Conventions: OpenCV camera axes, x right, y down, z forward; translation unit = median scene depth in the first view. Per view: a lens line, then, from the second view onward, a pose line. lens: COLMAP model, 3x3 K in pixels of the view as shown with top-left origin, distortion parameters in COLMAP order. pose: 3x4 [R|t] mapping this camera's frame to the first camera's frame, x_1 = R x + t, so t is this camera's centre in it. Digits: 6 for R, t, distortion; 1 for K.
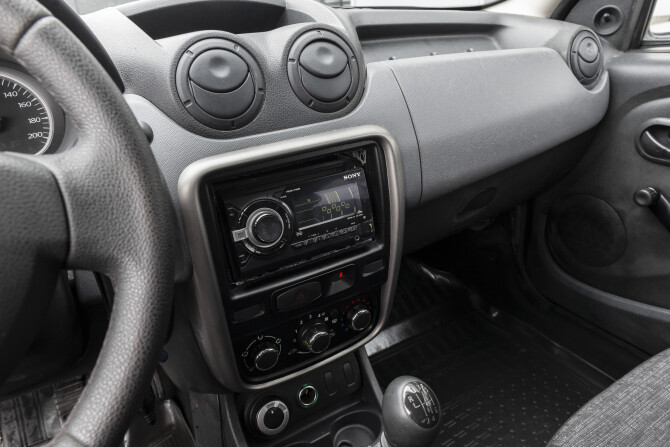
lens RADIAL K [[475.8, 0, 335.0], [0, 475.8, 223.5], [0, 0, 1]] dist [0.000477, 0.000116]
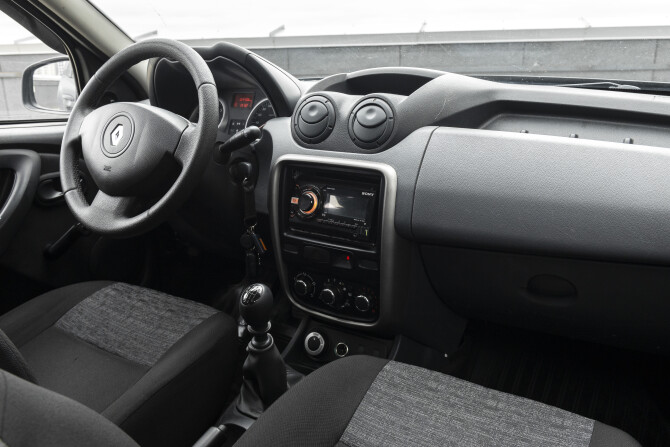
lens RADIAL K [[555.6, 0, 335.0], [0, 555.6, 223.5], [0, 0, 1]] dist [-0.001844, -0.001780]
pose [[0.450978, 0.284608, -0.845942, 1.502851], [-0.400279, 0.911630, 0.093316, -0.139480], [0.797744, 0.296530, 0.525048, 0.047540]]
